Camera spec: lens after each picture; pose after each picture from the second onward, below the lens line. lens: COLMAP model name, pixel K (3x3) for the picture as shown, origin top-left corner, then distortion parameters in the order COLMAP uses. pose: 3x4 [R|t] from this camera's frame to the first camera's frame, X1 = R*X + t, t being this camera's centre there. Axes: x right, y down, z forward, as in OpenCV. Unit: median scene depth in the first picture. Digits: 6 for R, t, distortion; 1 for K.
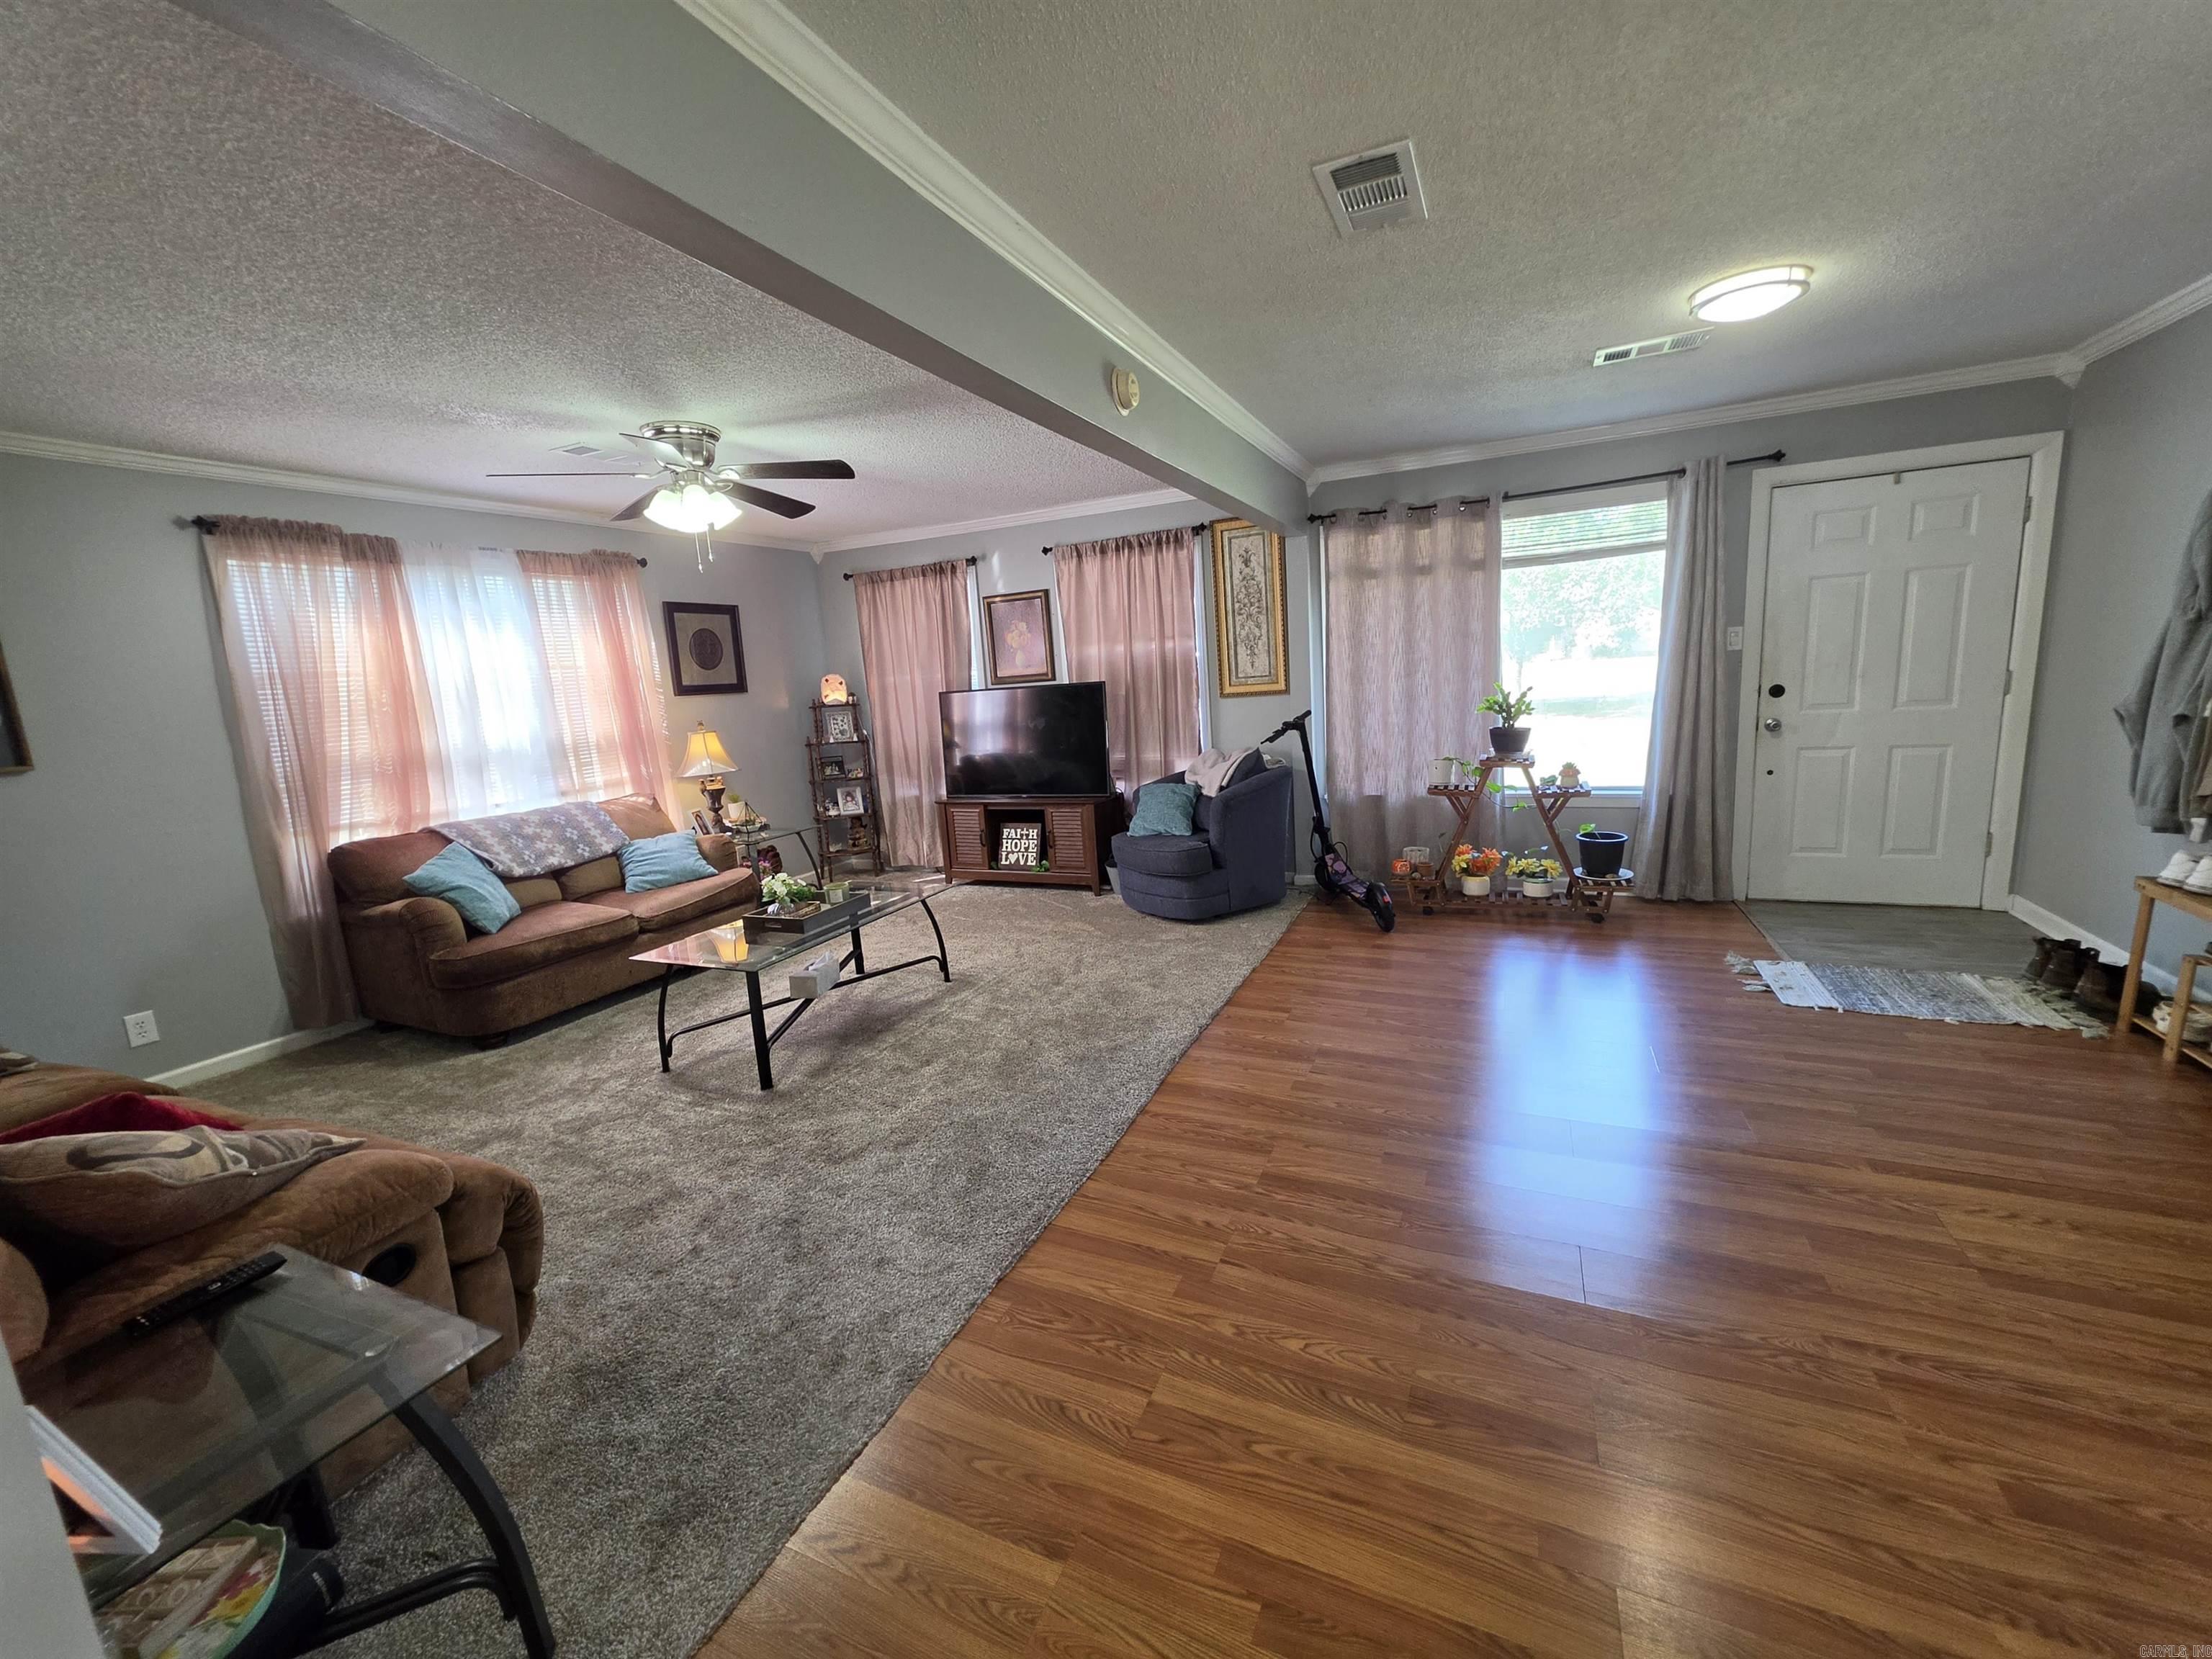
lens RADIAL K [[888.2, 0, 1097.1], [0, 888.2, 833.6], [0, 0, 1]] dist [-0.001088, 0.000428]
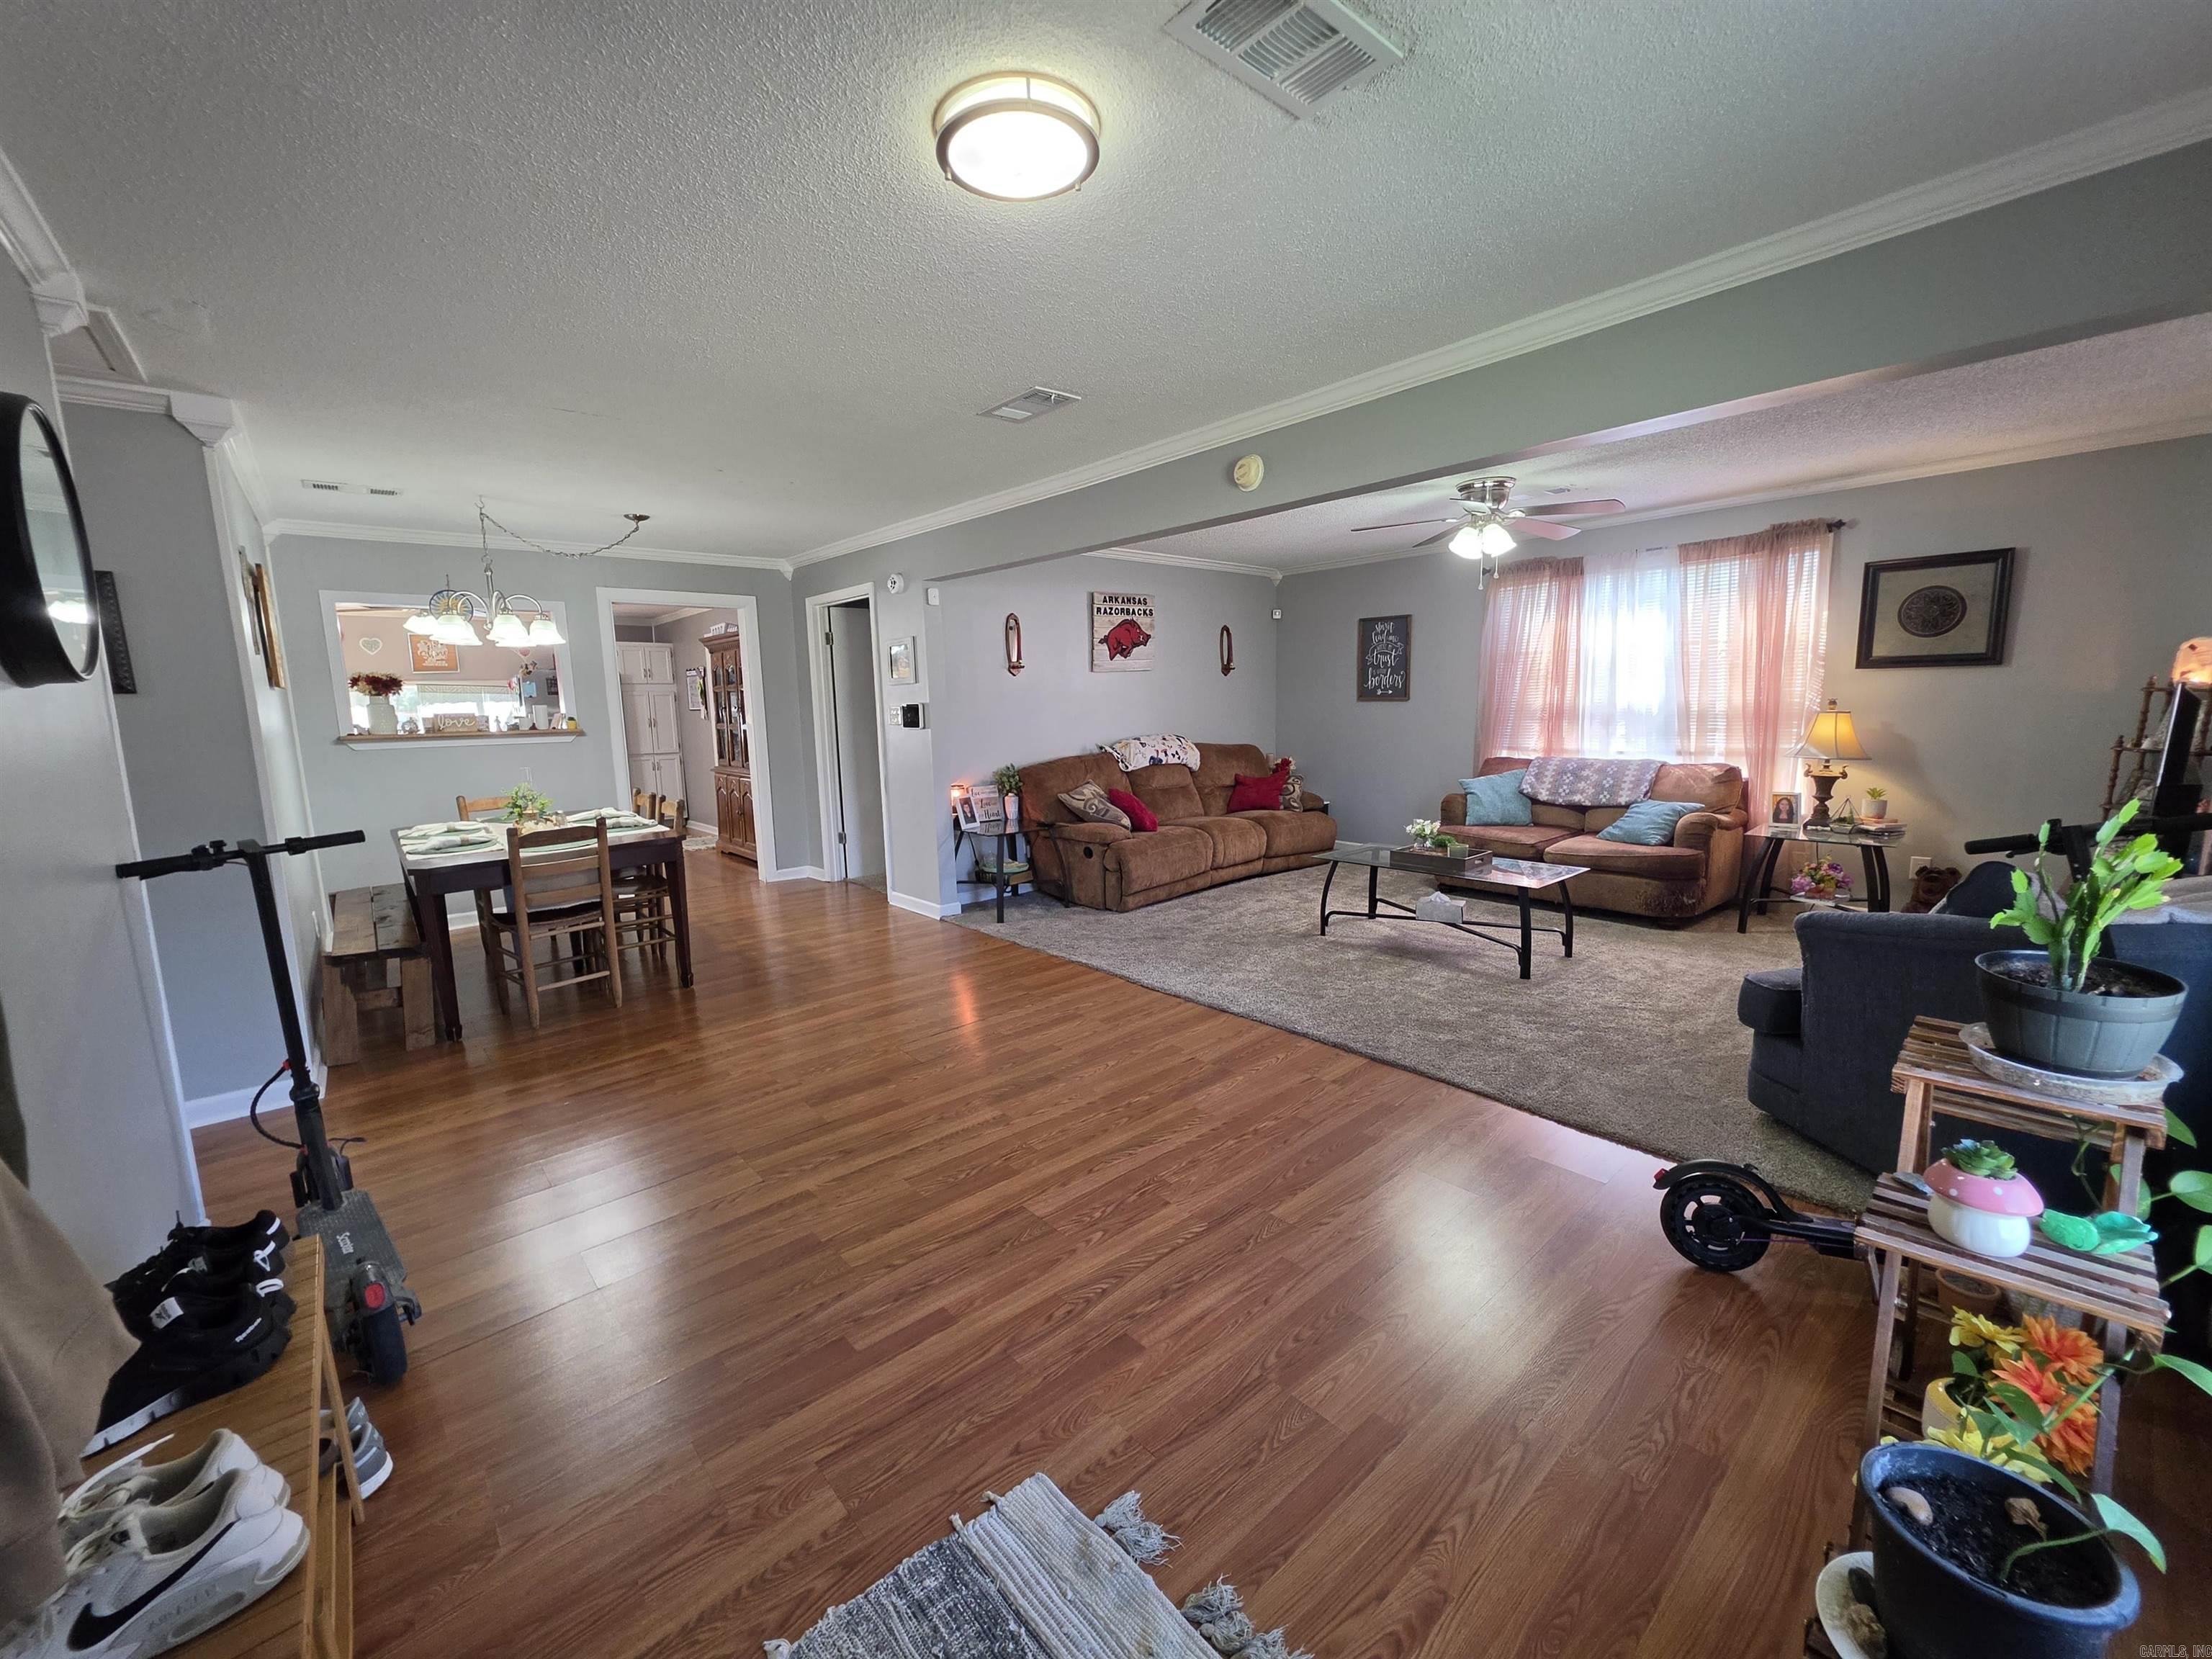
lens RADIAL K [[888.2, 0, 1105.5], [0, 888.2, 821.7], [0, 0, 1]] dist [-0.001088, 0.000428]
pose [[-0.403076, 0.204248, -0.892083, 0.818921], [-0.108440, 0.957250, 0.268165, -0.205305], [0.908719, 0.204828, -0.363696, 0.831038]]
